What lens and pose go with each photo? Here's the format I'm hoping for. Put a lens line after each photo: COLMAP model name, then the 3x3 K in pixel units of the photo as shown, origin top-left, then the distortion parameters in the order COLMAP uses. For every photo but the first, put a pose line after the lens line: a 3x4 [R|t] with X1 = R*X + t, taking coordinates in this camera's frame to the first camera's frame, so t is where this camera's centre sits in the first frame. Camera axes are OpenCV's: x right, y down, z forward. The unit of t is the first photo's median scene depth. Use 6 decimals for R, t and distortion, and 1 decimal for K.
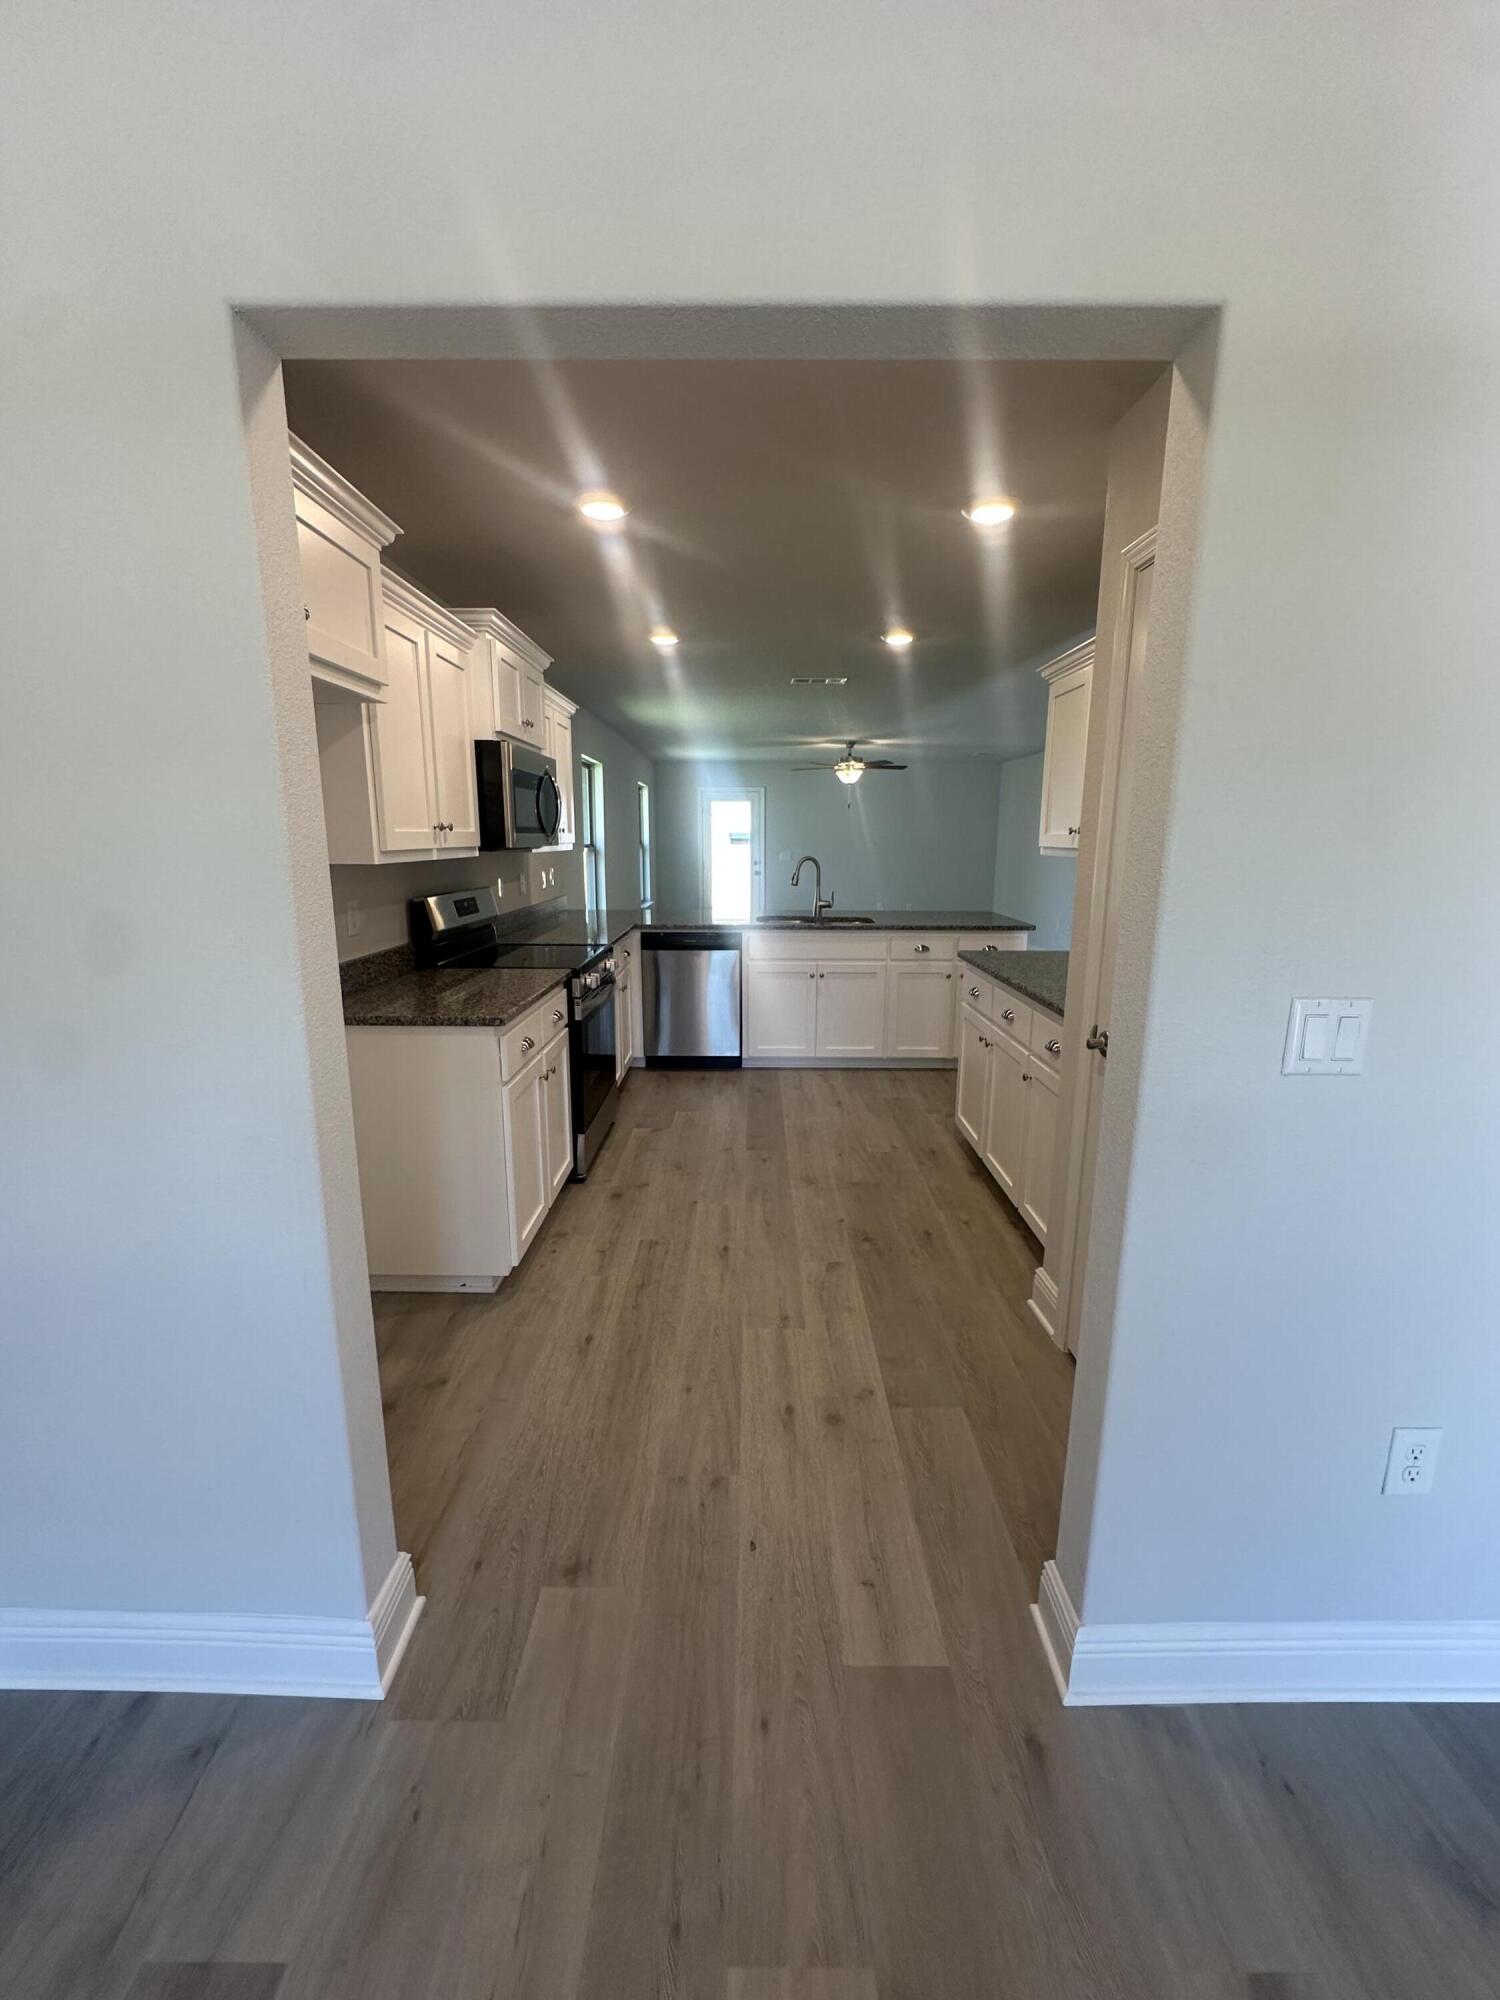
lens RADIAL K [[800.8, 0, 744.1], [0, 800.8, 992.9], [0, 0, 1]] dist [-0.004694, 0.000504]
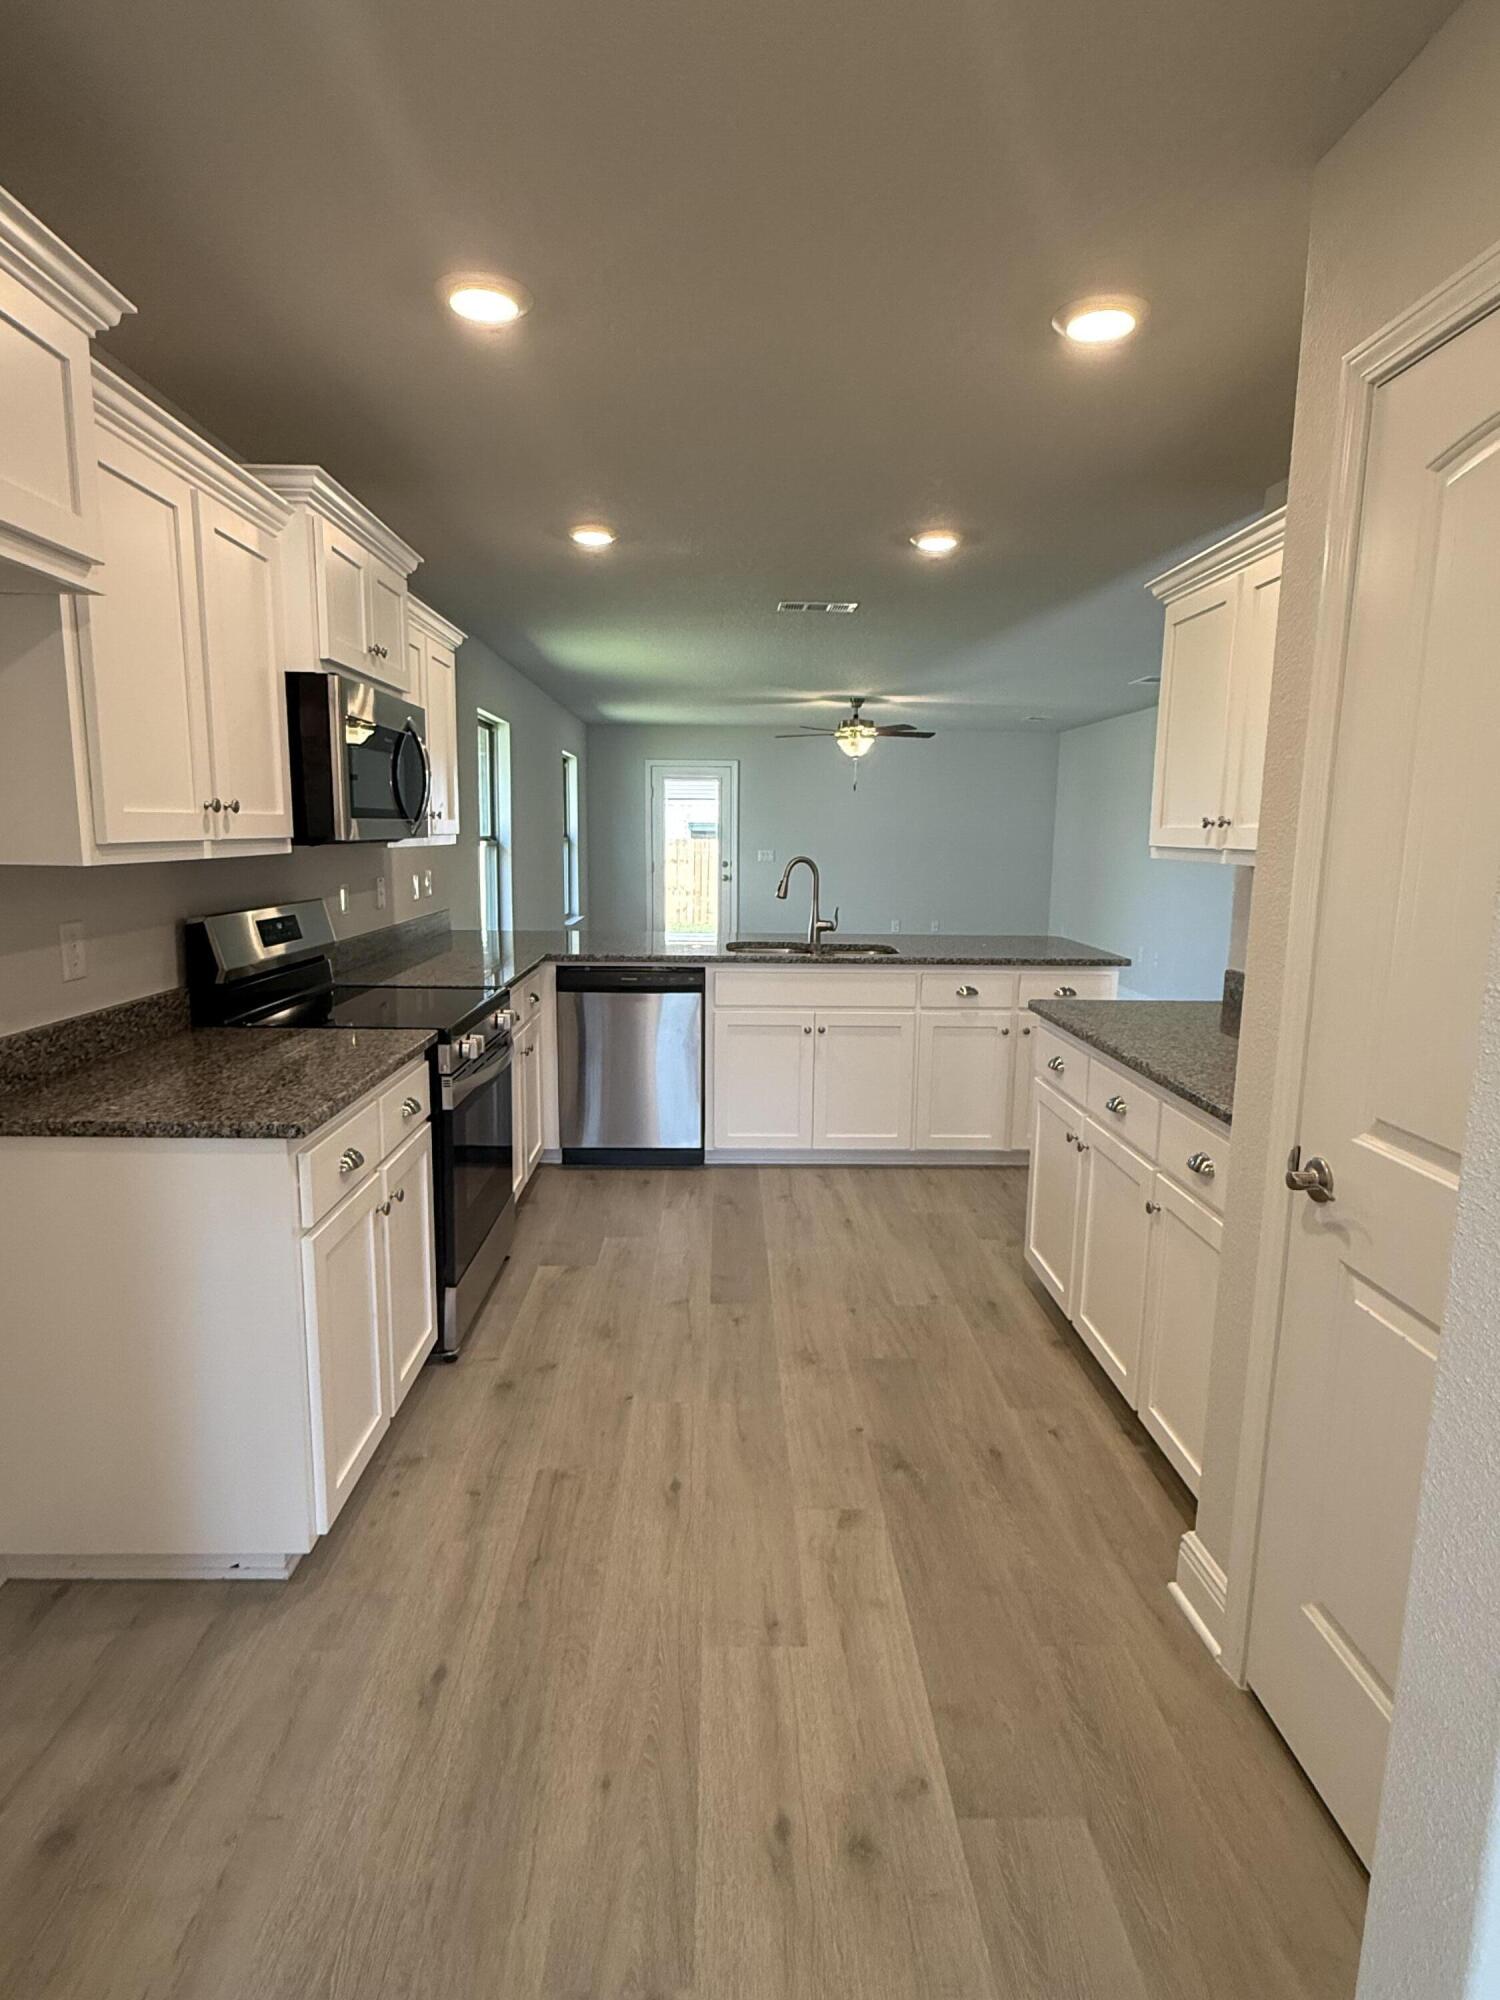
lens RADIAL K [[1066.0, 0, 746.4], [0, 1066.0, 997.1], [0, 0, 1]] dist [0.000887, -0.001365]
pose [[0.999369, 0.004645, 0.035204, 0.000928], [-0.003374, 0.999343, -0.036088, -0.026030], [-0.035348, 0.035946, 0.998728, 0.138840]]
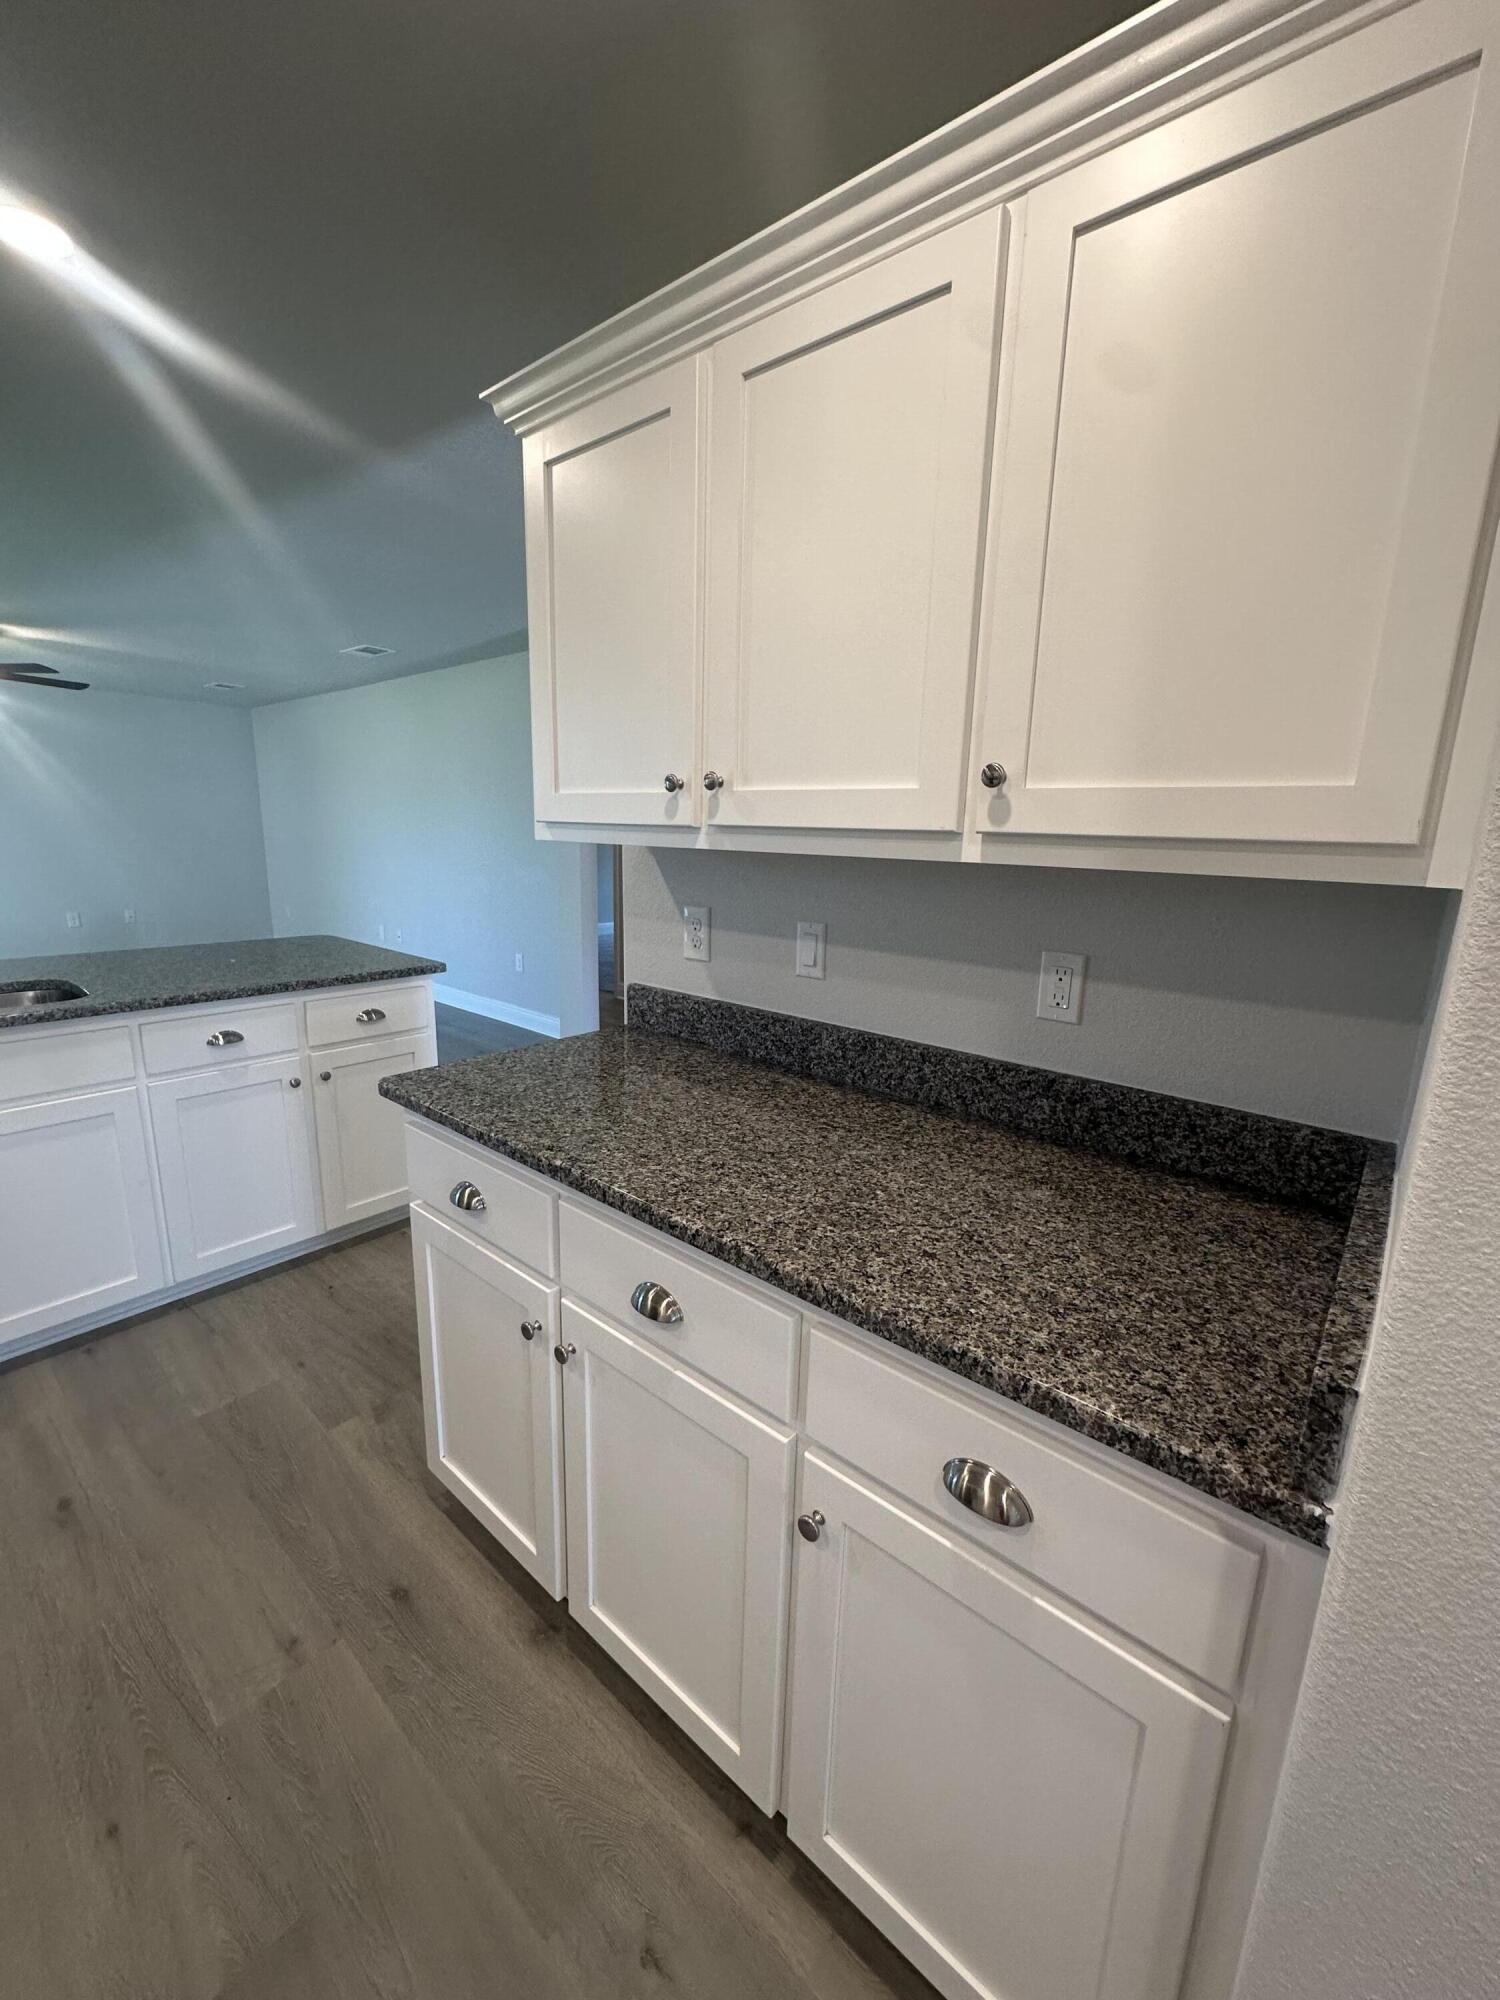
lens RADIAL K [[800.8, 0, 755.8], [0, 800.8, 995.3], [0, 0, 1]] dist [-0.004694, 0.000504]
pose [[0.637837, -0.145848, 0.756235, 0.106156], [0.125558, 0.988461, 0.084735, -0.121467], [-0.759868, 0.040904, 0.648790, 0.688936]]
